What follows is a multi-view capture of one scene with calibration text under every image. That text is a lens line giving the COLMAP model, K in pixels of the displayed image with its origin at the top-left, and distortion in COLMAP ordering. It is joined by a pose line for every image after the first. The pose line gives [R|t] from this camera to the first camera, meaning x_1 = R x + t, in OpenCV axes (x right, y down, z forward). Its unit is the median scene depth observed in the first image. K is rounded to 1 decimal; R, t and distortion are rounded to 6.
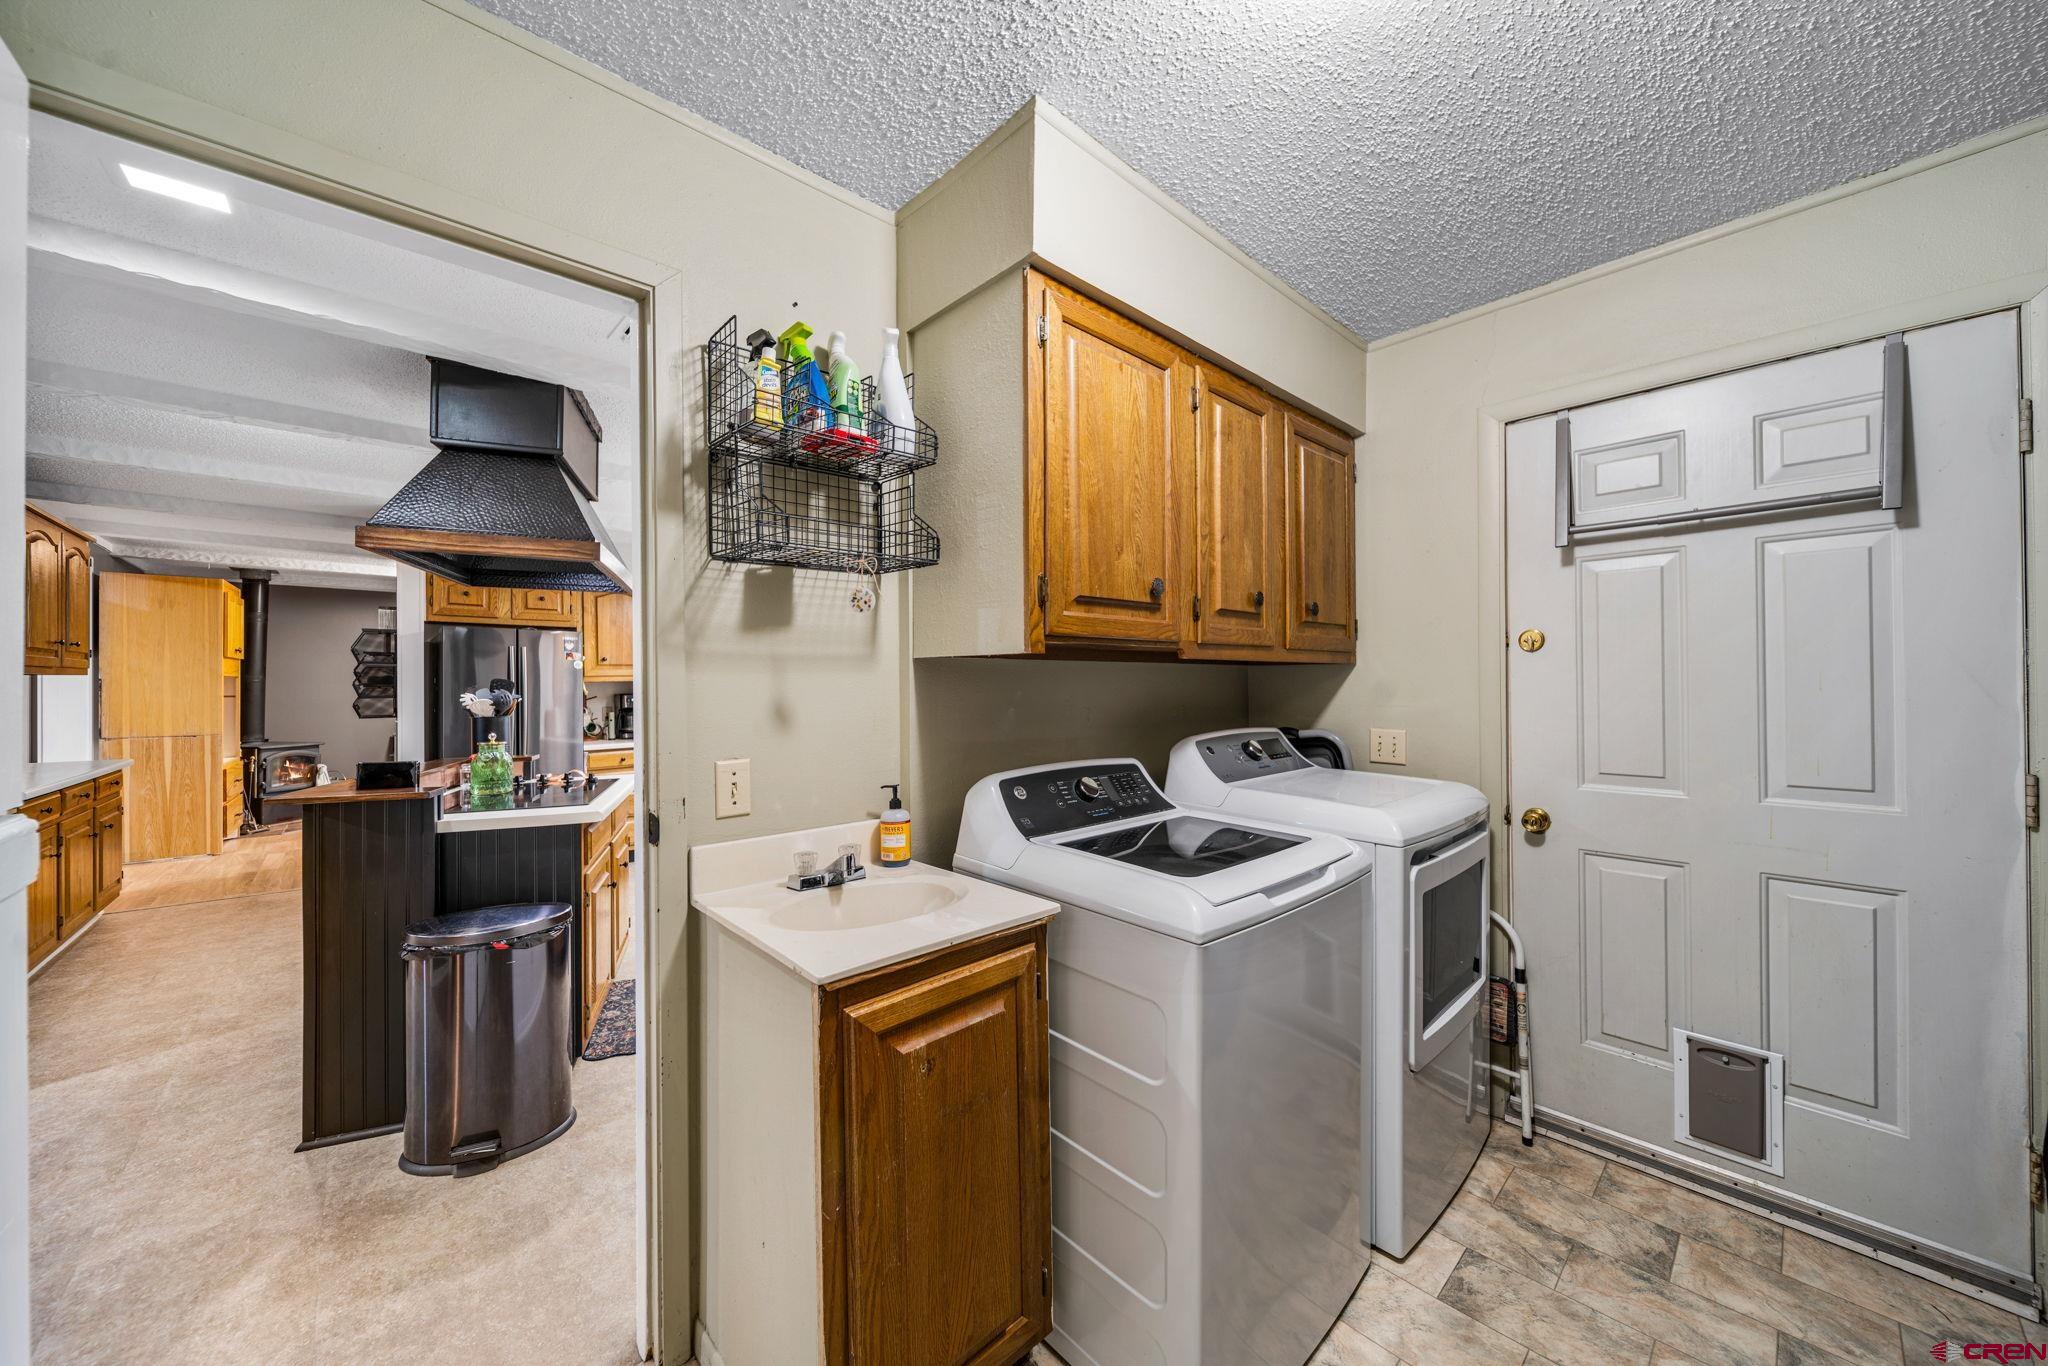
lens RADIAL K [[732.1, 0, 1025.2], [0, 732.1, 679.9], [0, 0, 1]] dist [-0.006062, 0.000225]
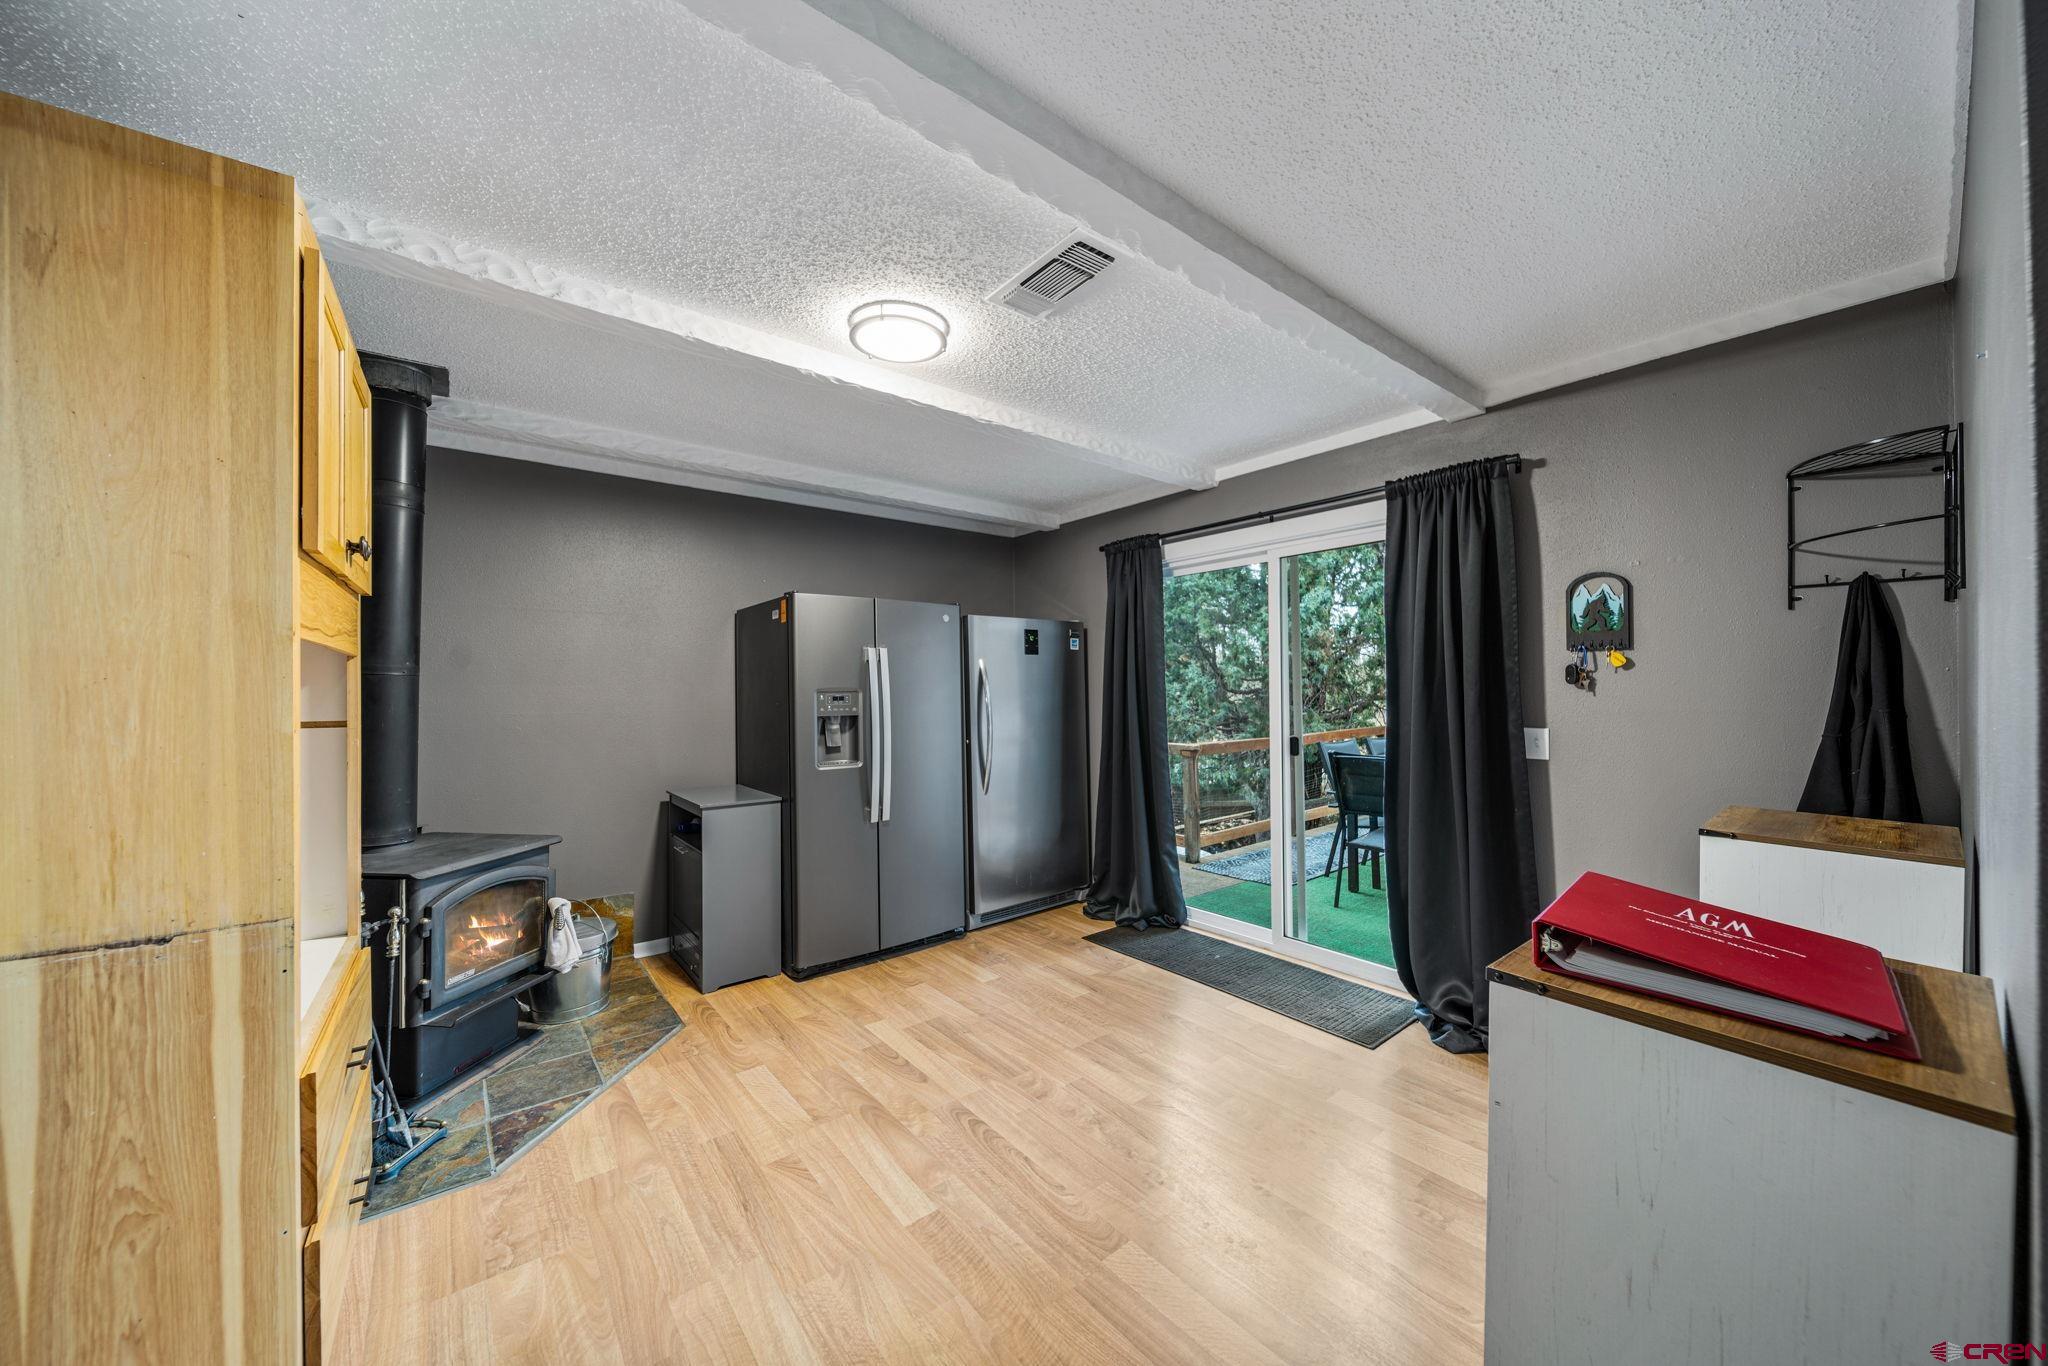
lens RADIAL K [[730.9, 0, 1001.8], [0, 730.9, 689.8], [0, 0, 1]] dist [0.000332, 0.000067]
pose [[0.996590, -0.000509, -0.082511, -0.904261], [0.001585, 0.999914, 0.012984, 0.007638], [0.082497, -0.013071, 0.996506, 0.826088]]
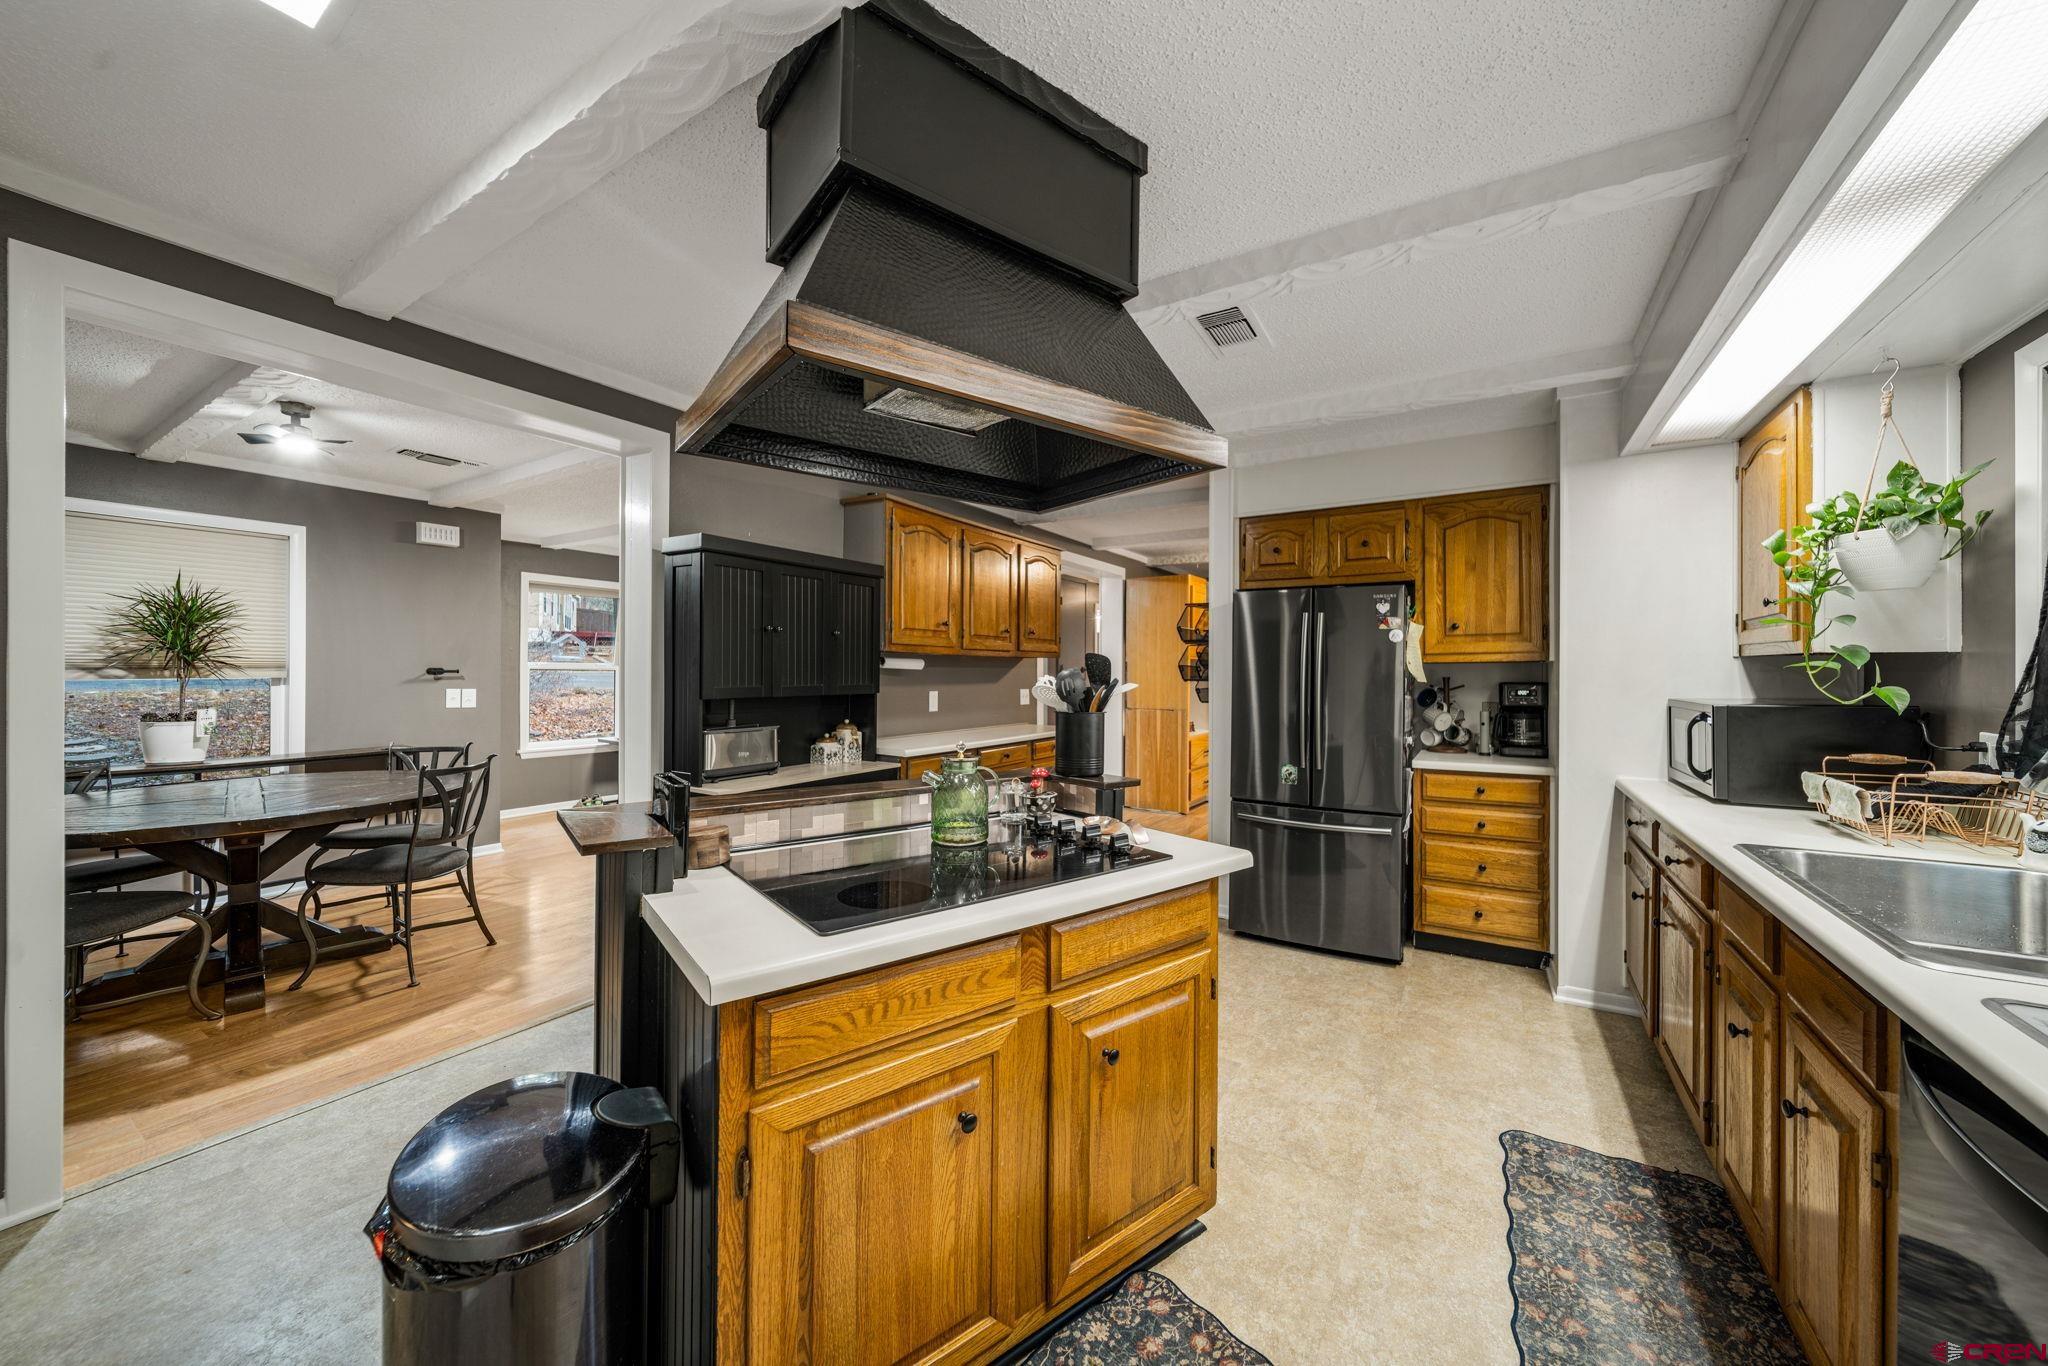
lens RADIAL K [[732.1, 0, 1025.2], [0, 732.1, 679.9], [0, 0, 1]] dist [-0.006062, 0.000225]
pose [[0.274691, 0.019196, -0.961341, -0.070554], [0.000982, 0.999795, 0.020244, 0.004369], [0.961532, -0.006505, 0.274615, 0.452159]]
